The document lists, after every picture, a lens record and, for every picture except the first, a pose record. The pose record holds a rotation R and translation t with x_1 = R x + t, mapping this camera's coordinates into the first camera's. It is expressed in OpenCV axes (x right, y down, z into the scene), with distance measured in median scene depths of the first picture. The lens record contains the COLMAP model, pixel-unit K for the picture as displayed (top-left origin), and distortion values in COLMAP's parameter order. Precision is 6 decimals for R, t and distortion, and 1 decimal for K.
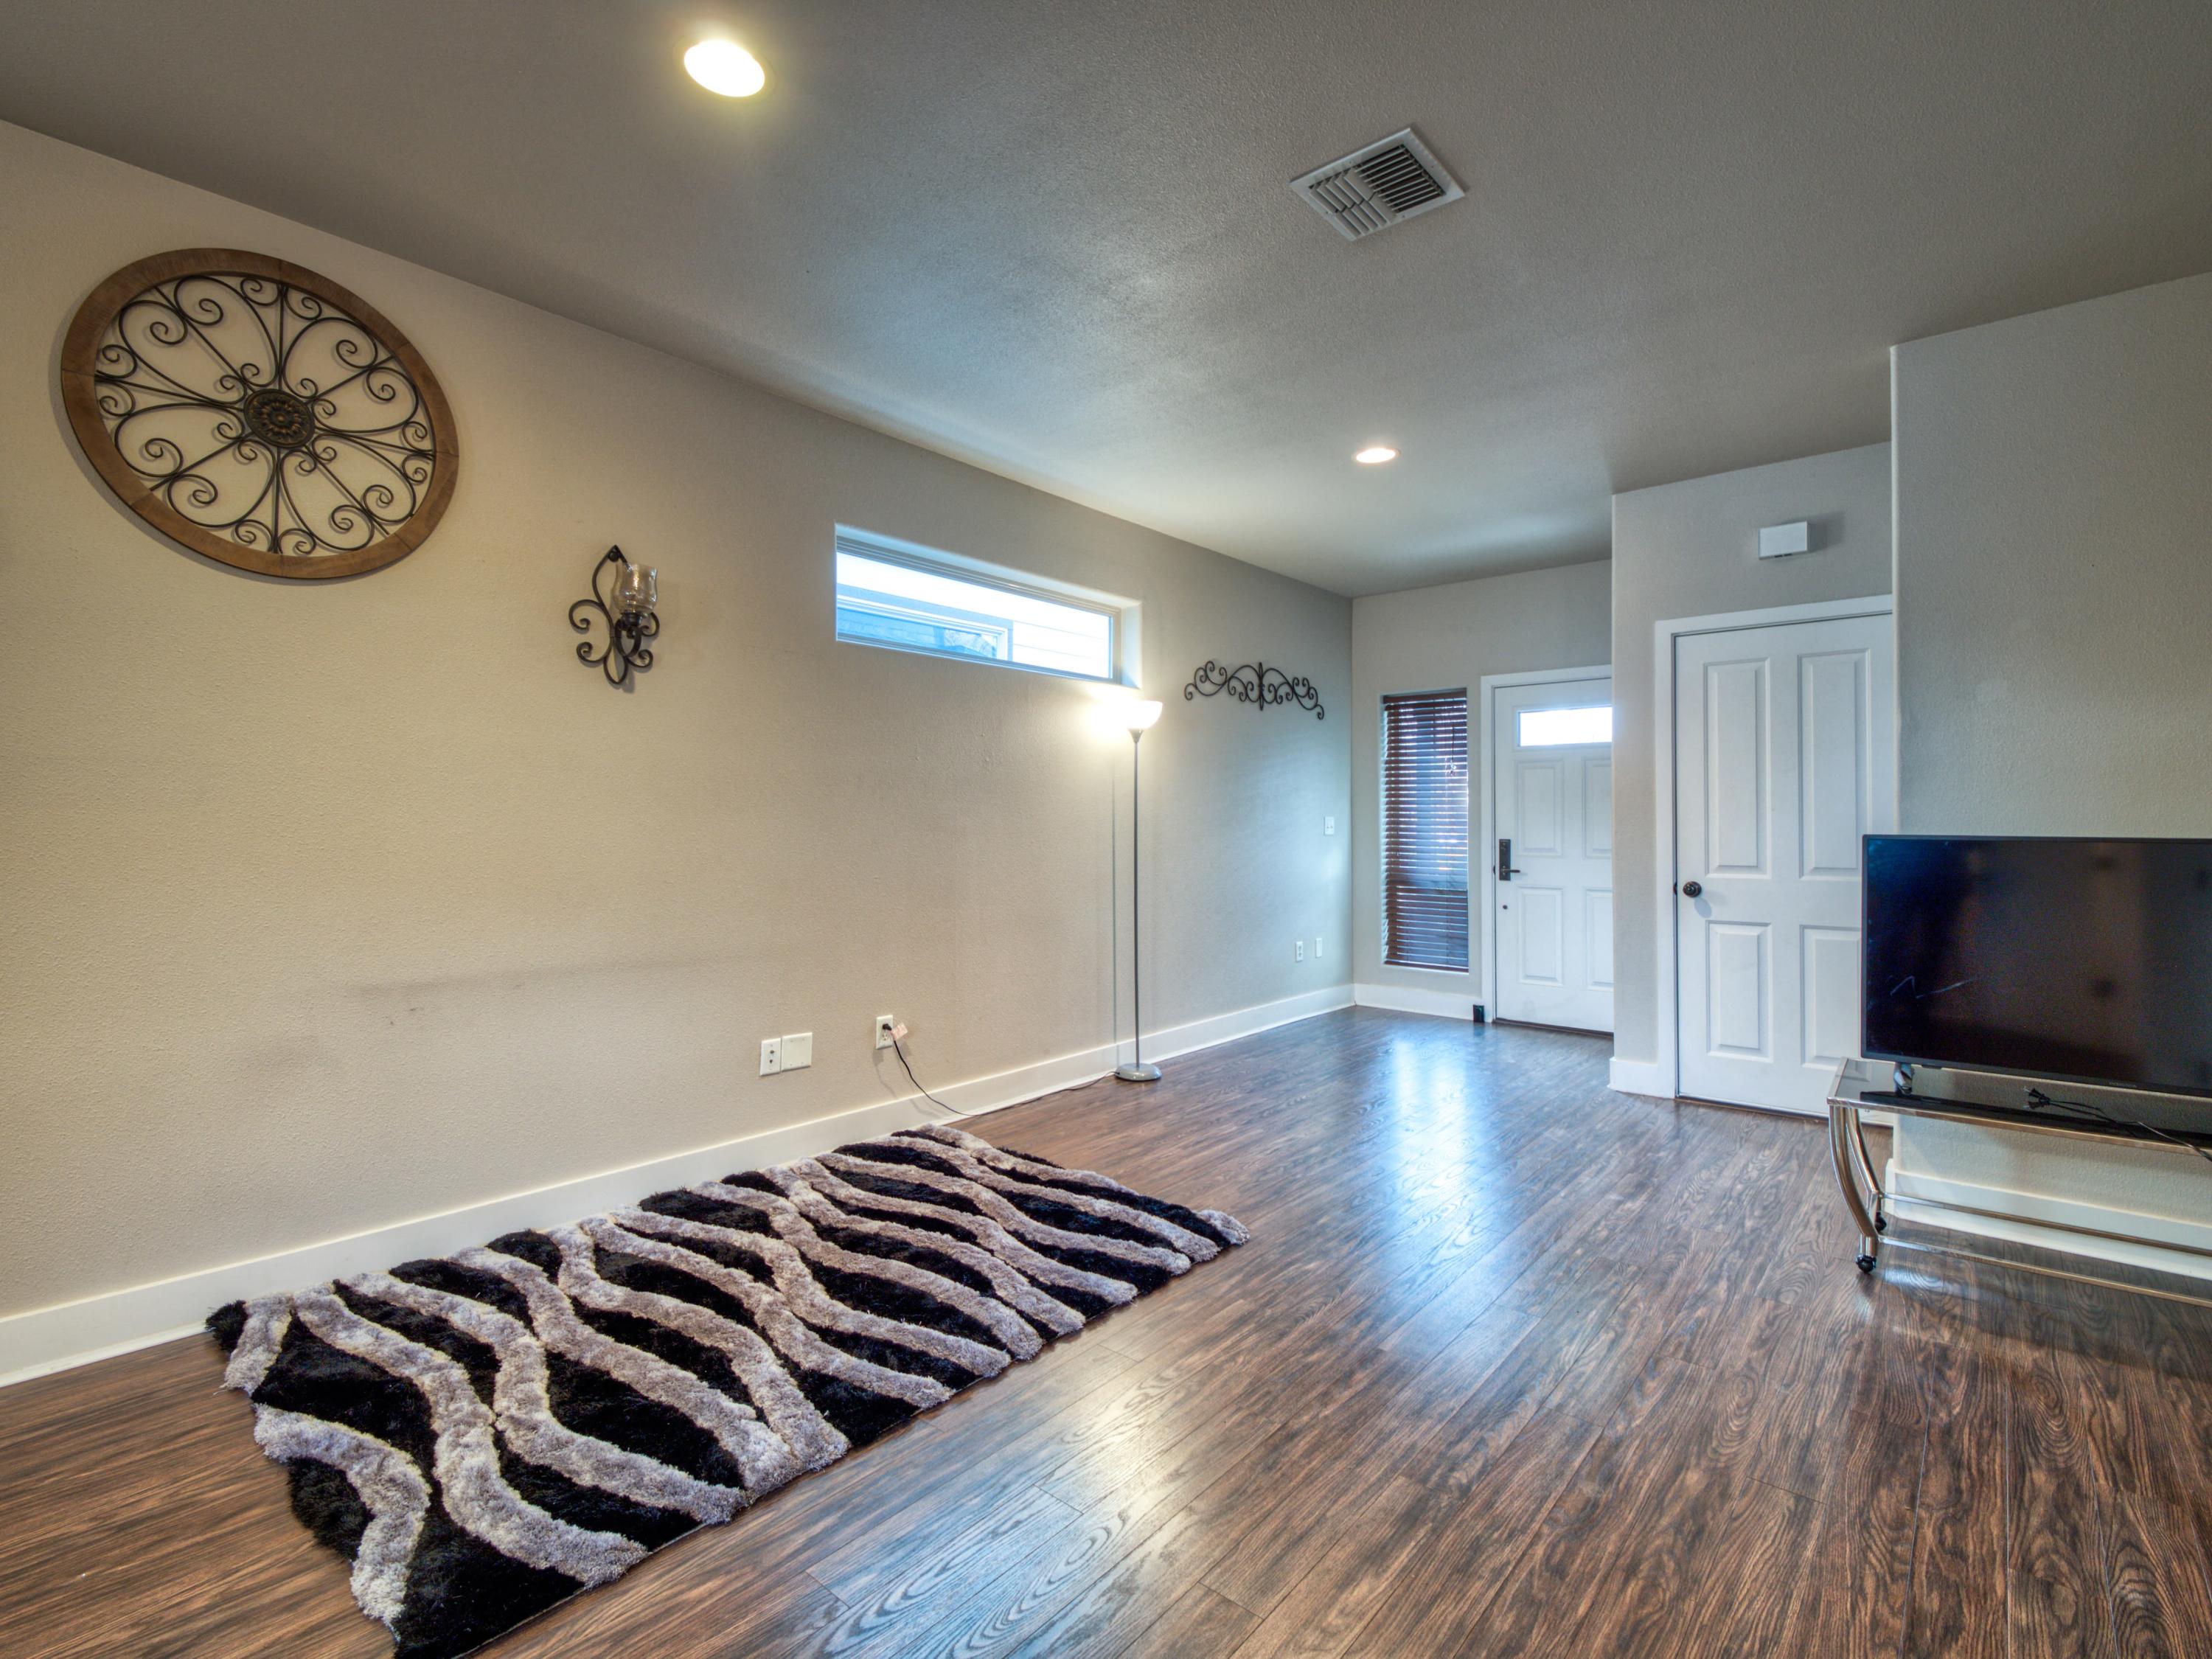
lens RADIAL K [[1043.0, 0, 1121.7], [0, 1043.0, 825.7], [0, 0, 1]] dist [0.028411, -0.023291]
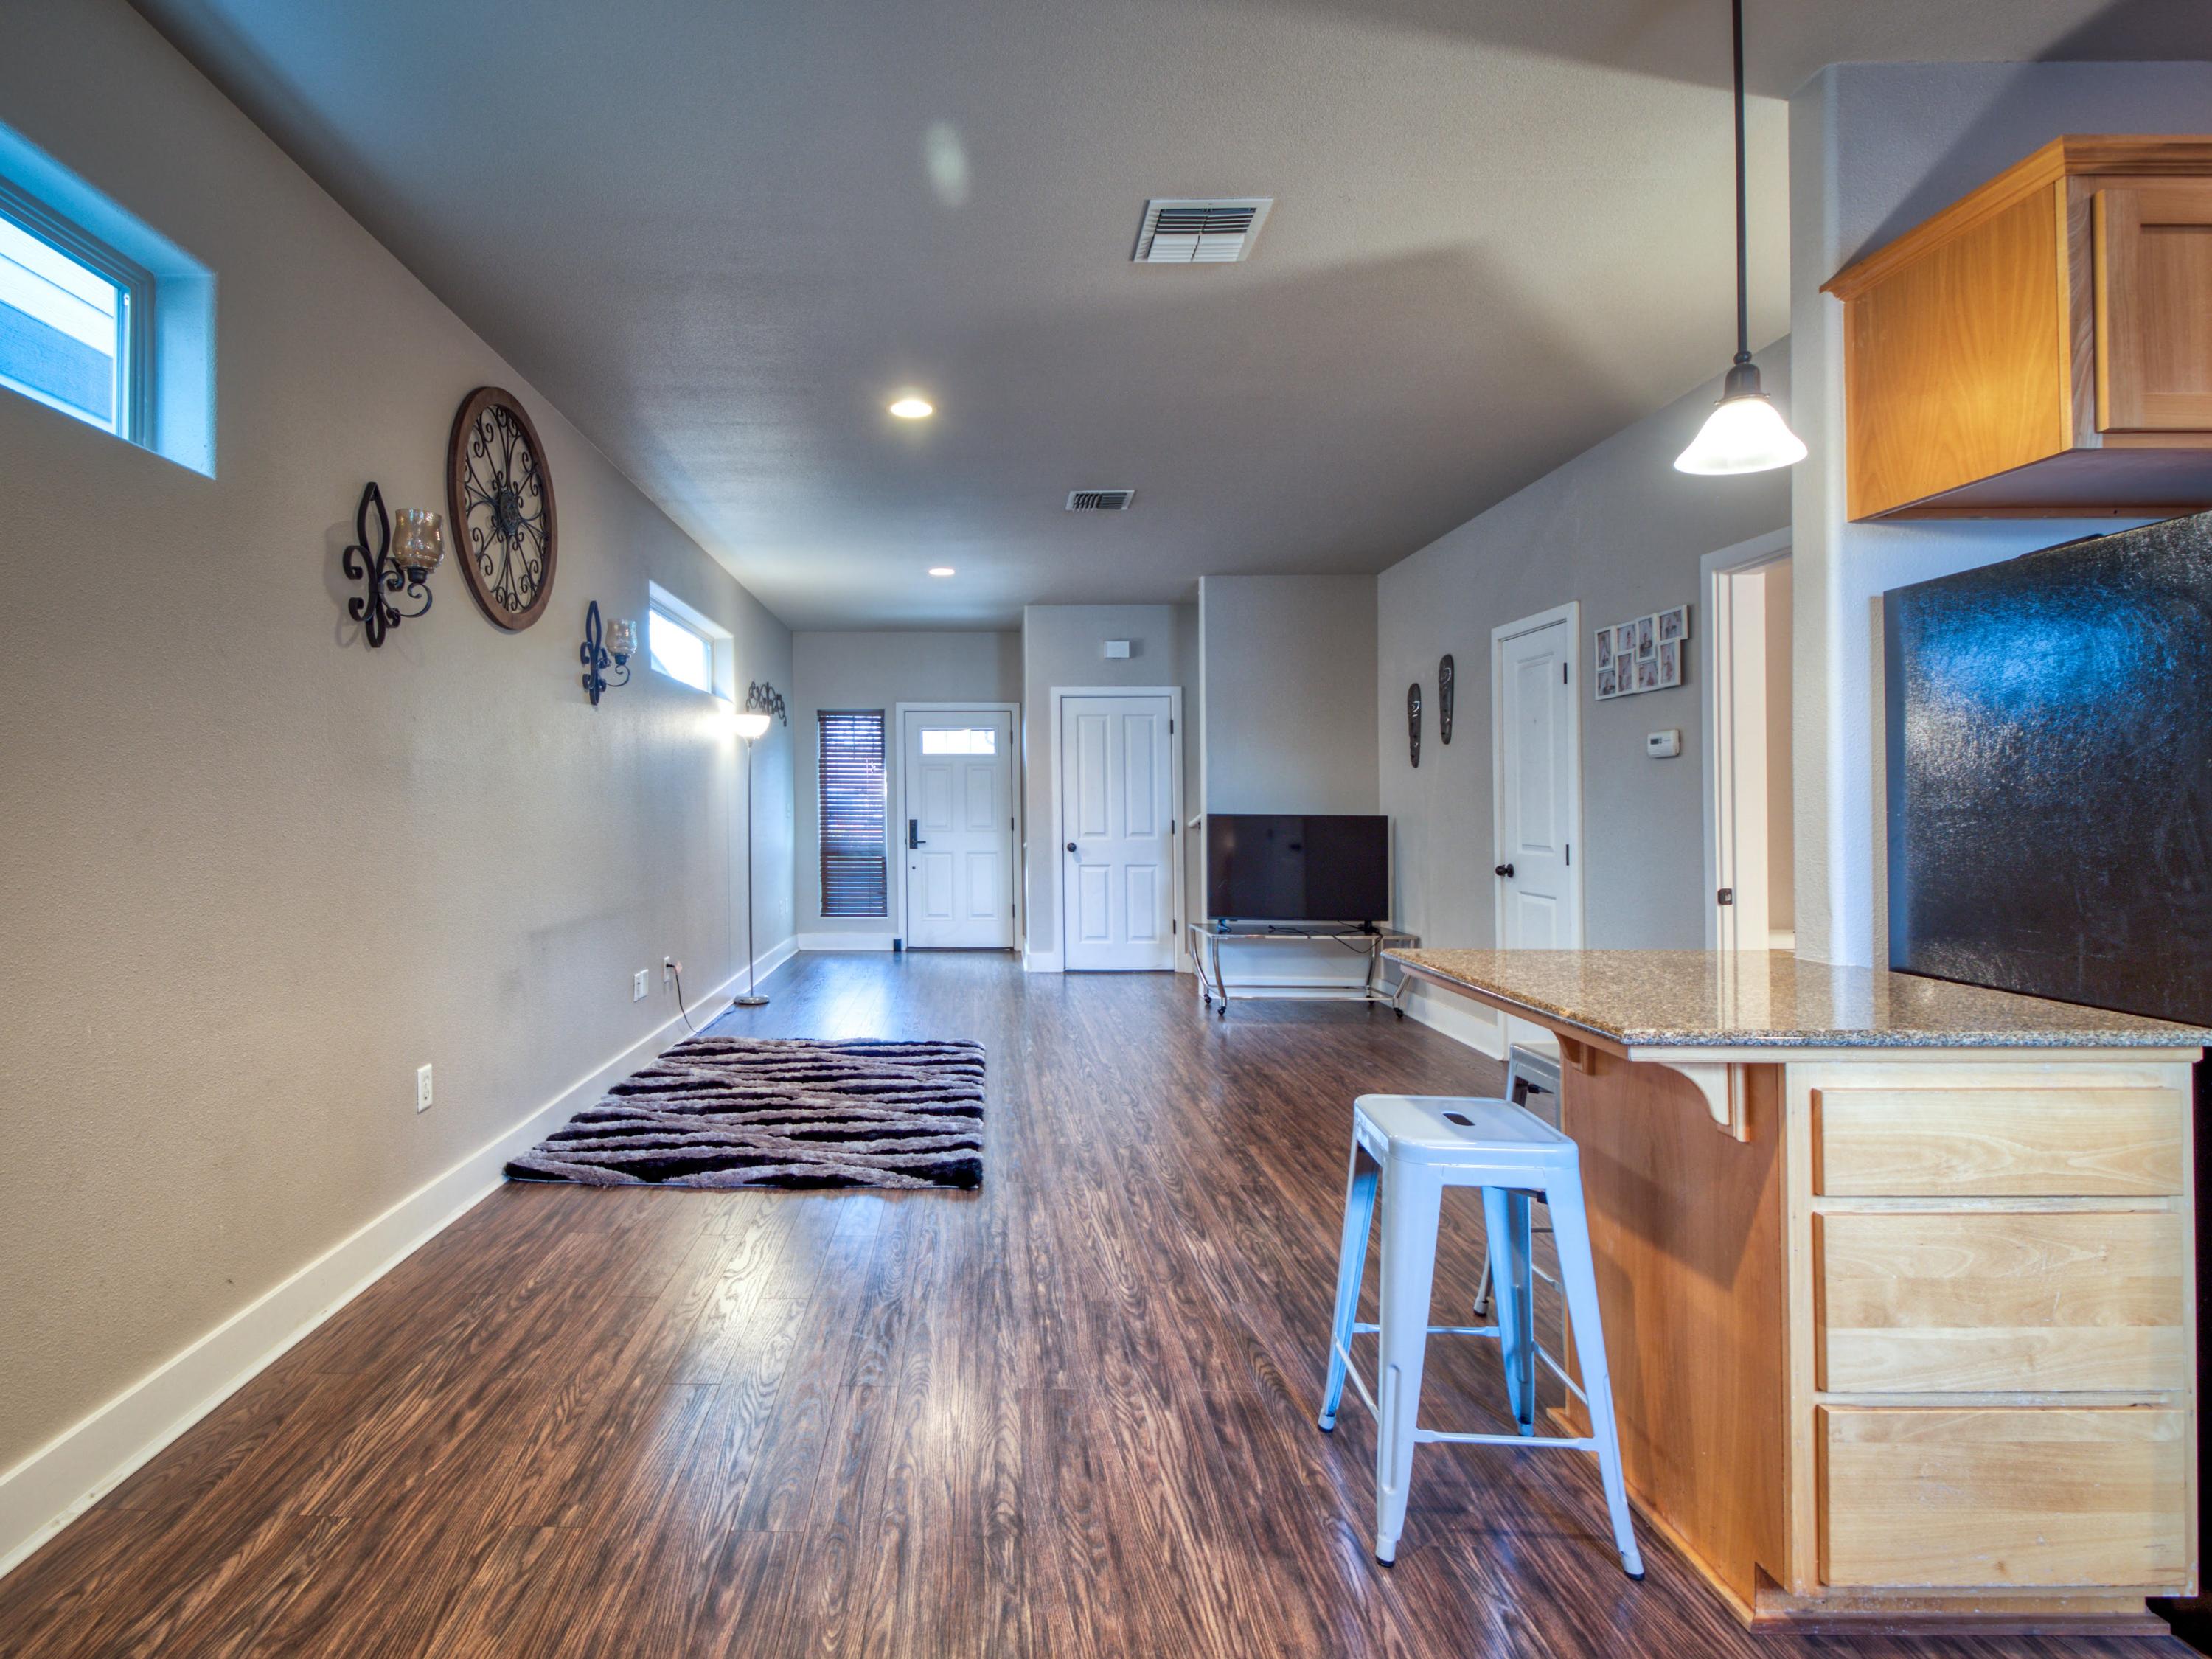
lens RADIAL K [[1121.0, 0, 988.3], [0, 1121.0, 809.1], [0, 0, 1]] dist [0.051594, -0.030558]
pose [[0.760200, -0.002210, 0.649686, -0.795707], [0.002151, 0.999997, 0.000885, -0.002978], [-0.649686, 0.000724, 0.760202, -0.313671]]
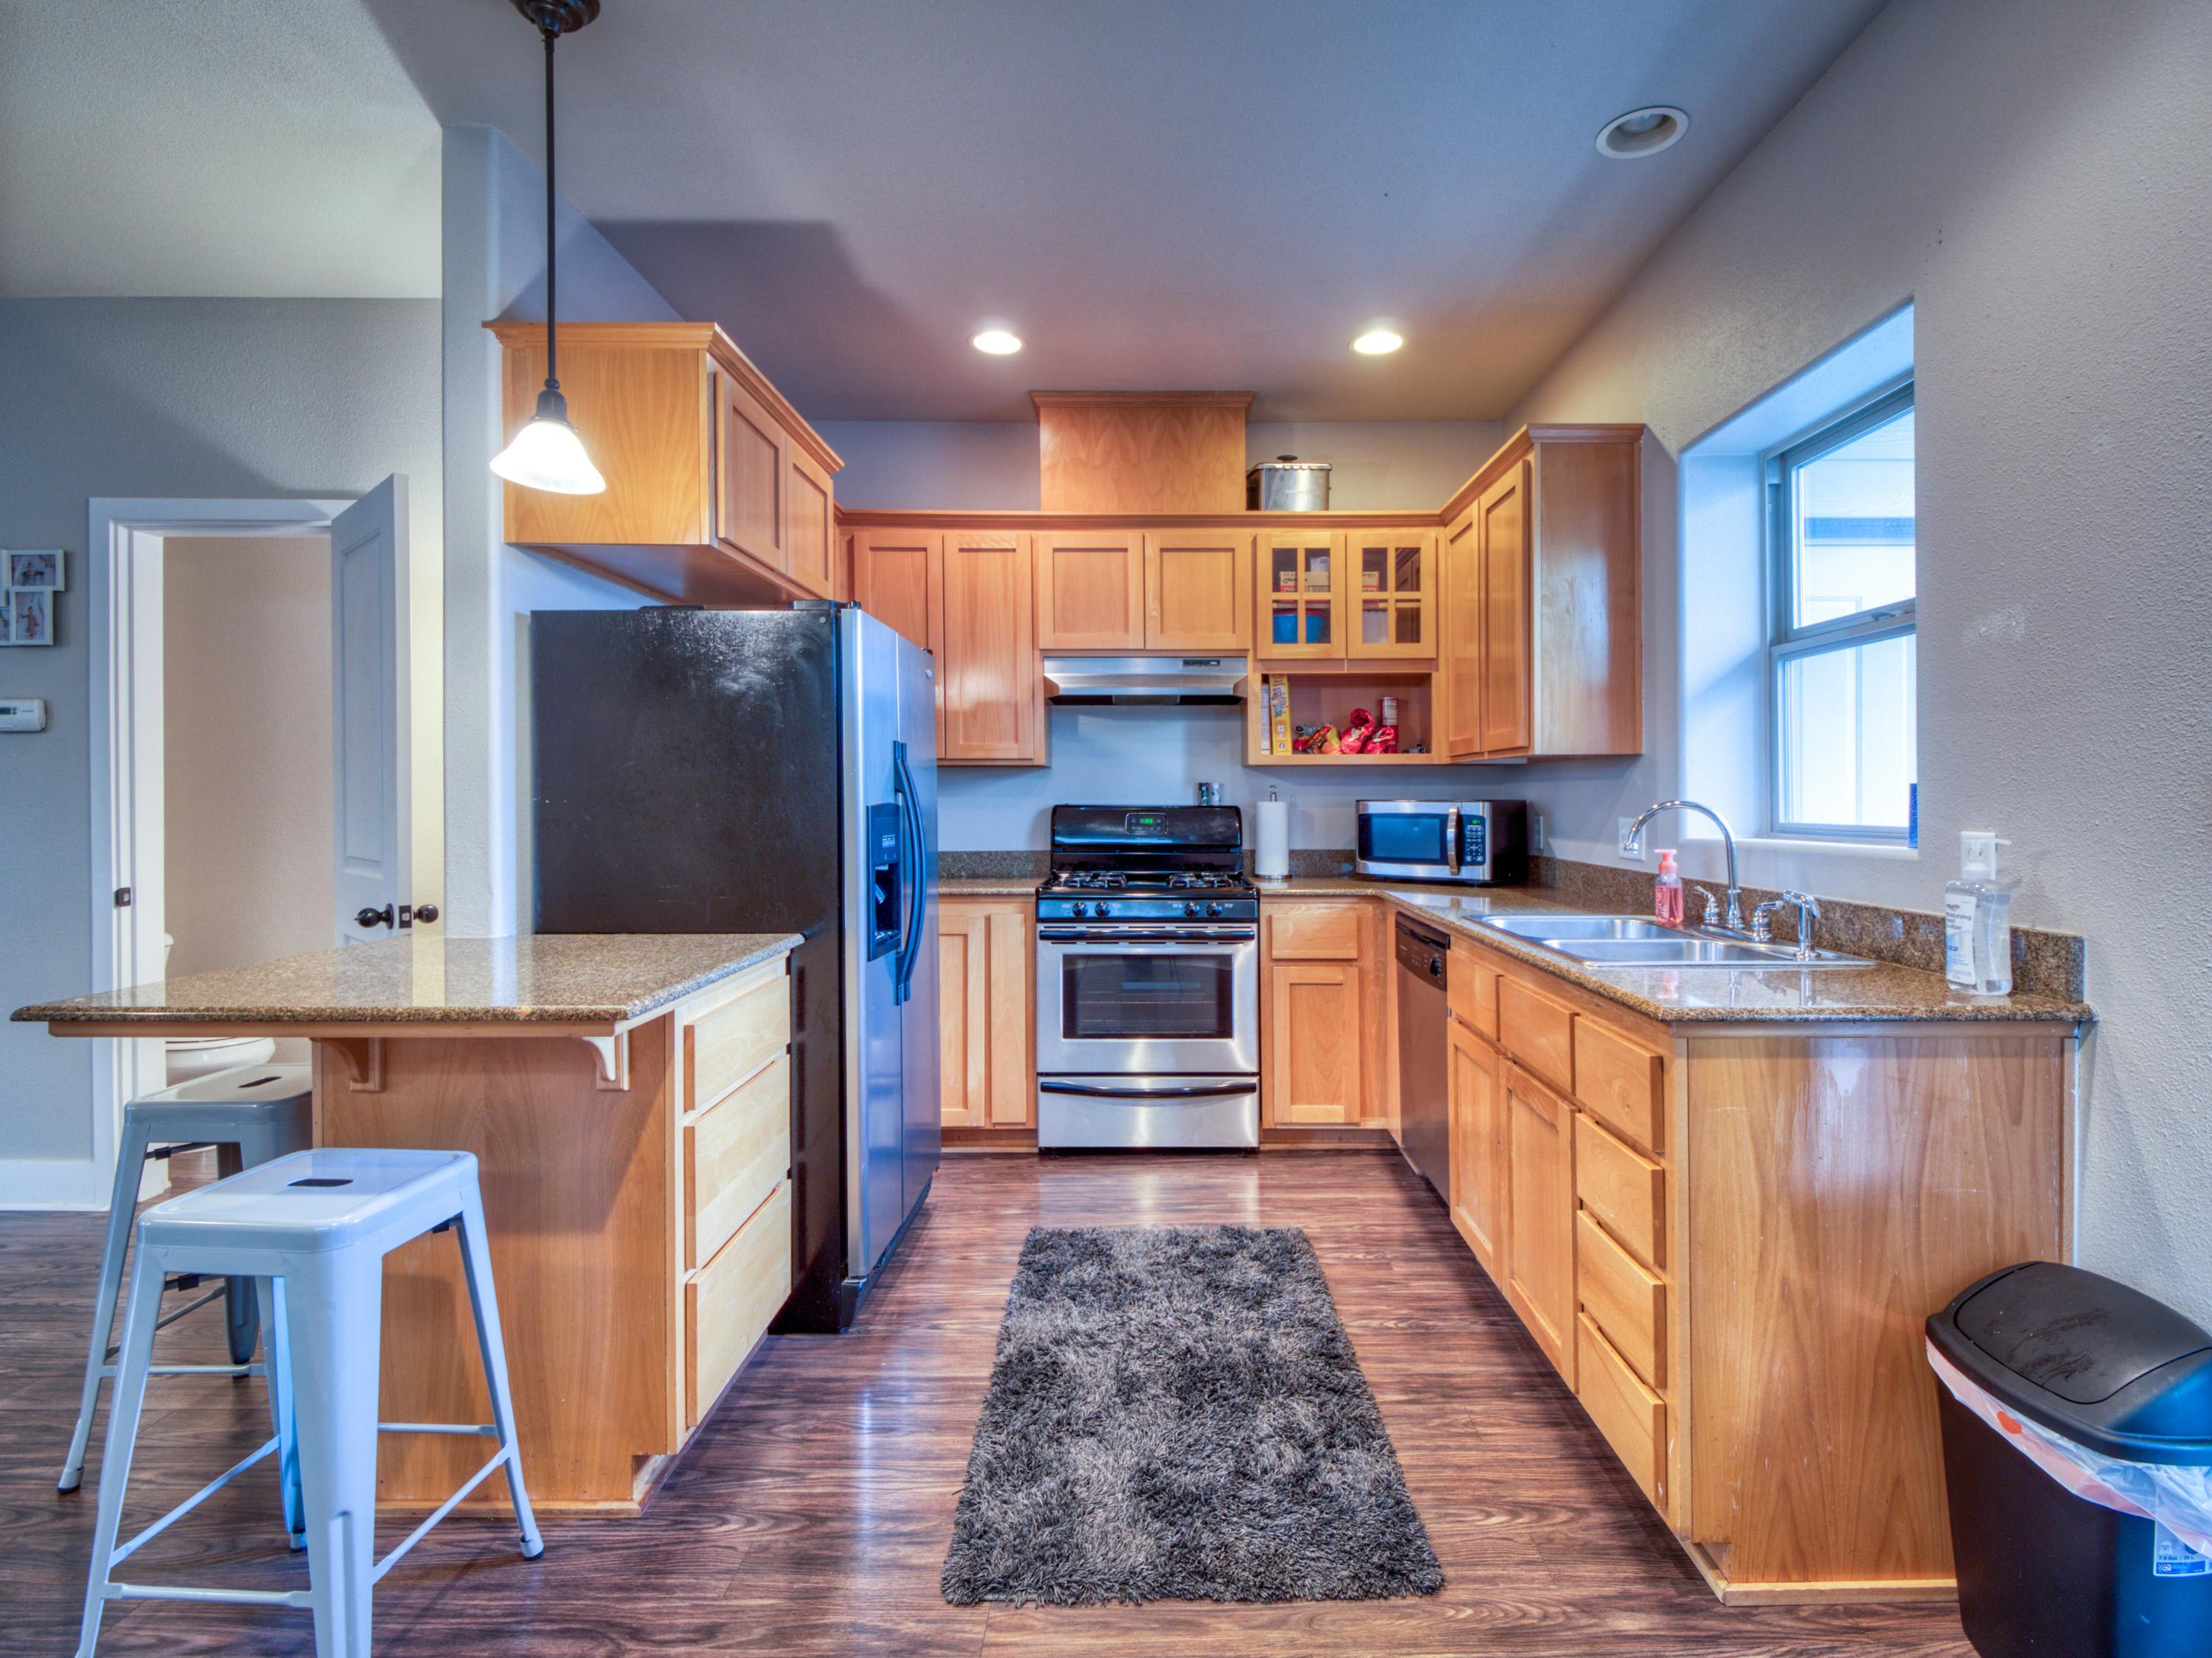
lens RADIAL K [[1060.1, 0, 1153.7], [0, 1060.1, 792.7], [0, 0, 1]] dist [0.050720, -0.024604]
pose [[-0.641909, -0.001141, 0.766780, -0.799237], [-0.002455, 0.999997, -0.000567, -0.004742], [-0.766777, -0.002247, -0.641910, -0.057649]]
